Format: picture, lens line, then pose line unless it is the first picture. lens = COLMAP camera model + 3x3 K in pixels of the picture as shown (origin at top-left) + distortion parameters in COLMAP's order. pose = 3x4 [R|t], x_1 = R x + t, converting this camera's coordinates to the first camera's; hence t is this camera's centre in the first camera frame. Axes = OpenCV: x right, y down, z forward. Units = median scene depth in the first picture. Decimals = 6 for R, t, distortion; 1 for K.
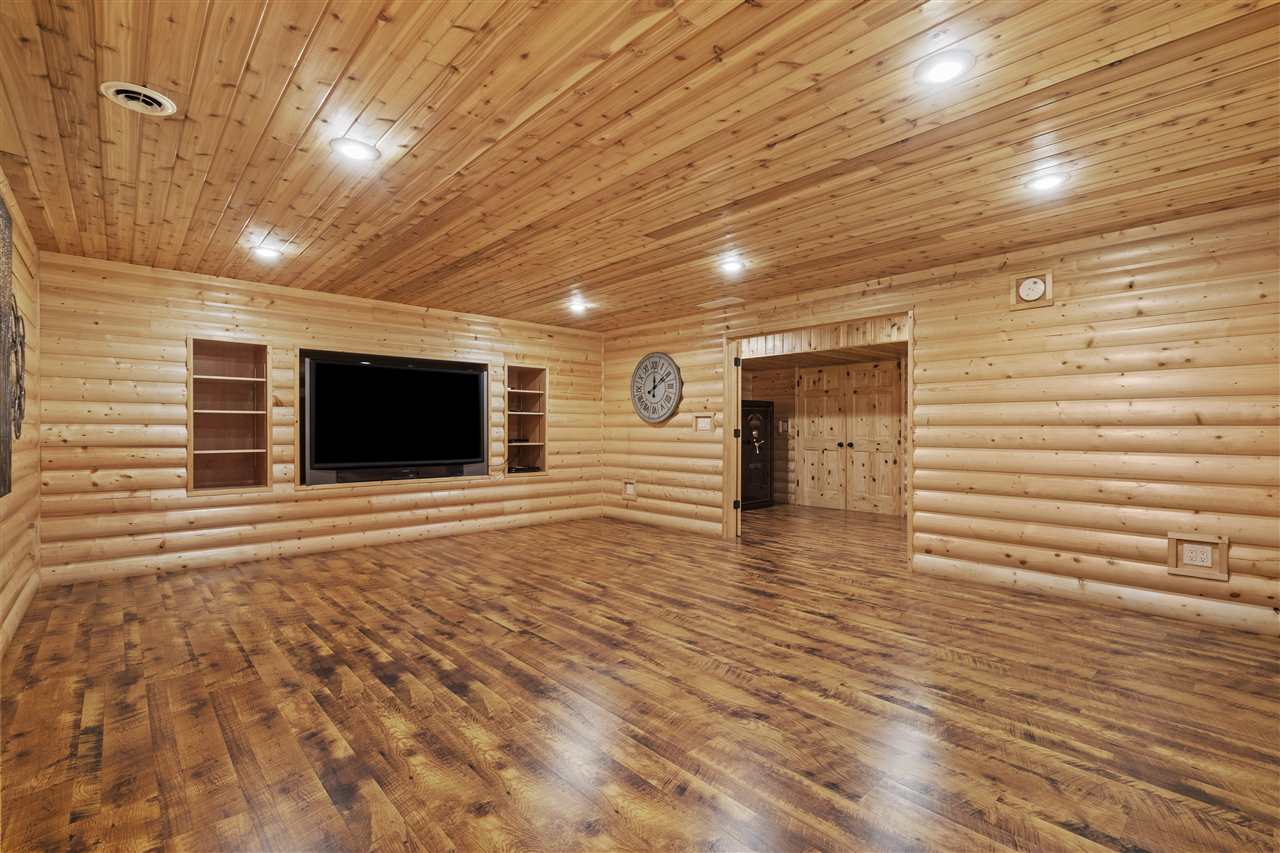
lens RADIAL K [[590.2, 0, 631.8], [0, 590.2, 416.6], [0, 0, 1]] dist [0.001182, 0.000756]
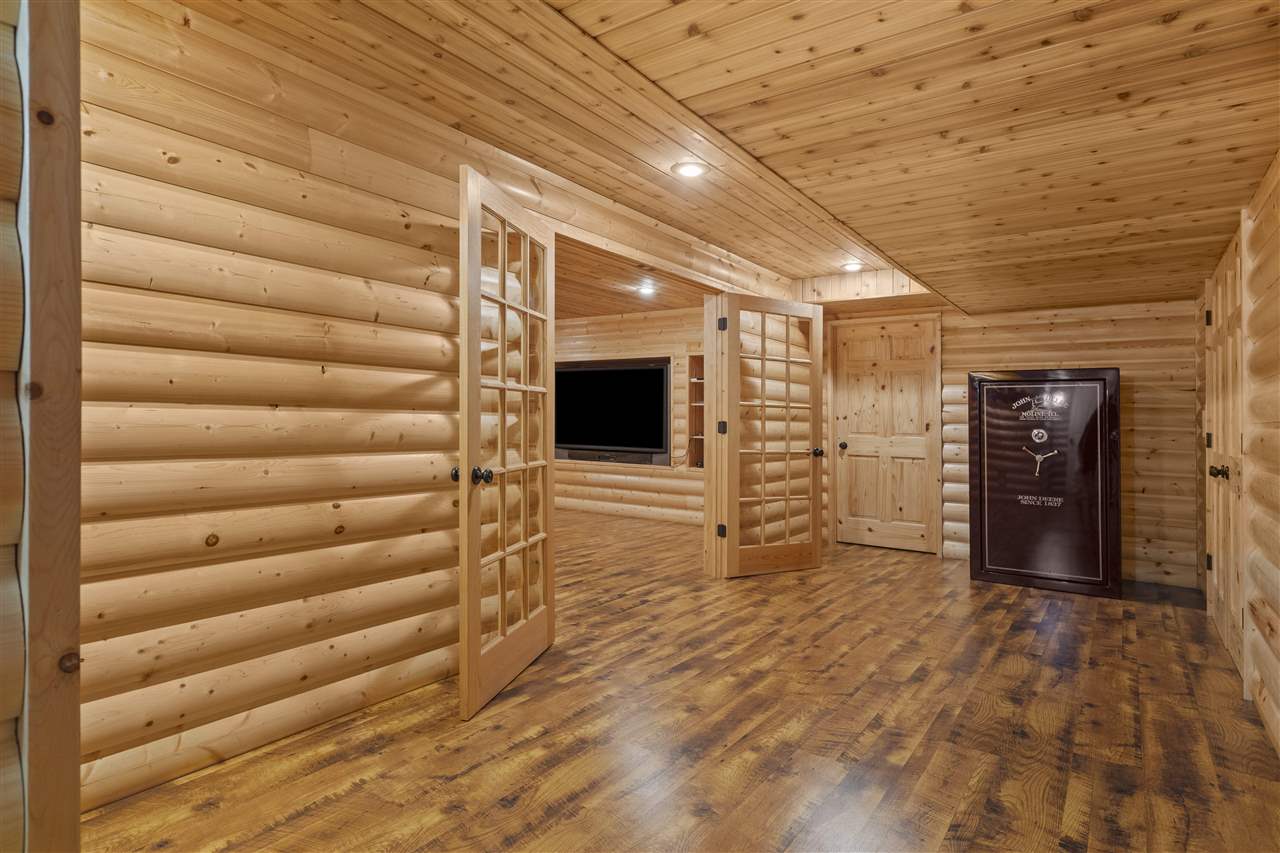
lens RADIAL K [[671.4, 0, 636.0], [0, 671.4, 429.6], [0, 0, 1]] dist [0.002369, -0.001222]
pose [[0.244298, 0.014624, -0.969590, 0.923648], [0.003472, 0.999867, 0.015956, 0.018819], [0.969694, -0.007264, 0.244215, 0.706978]]
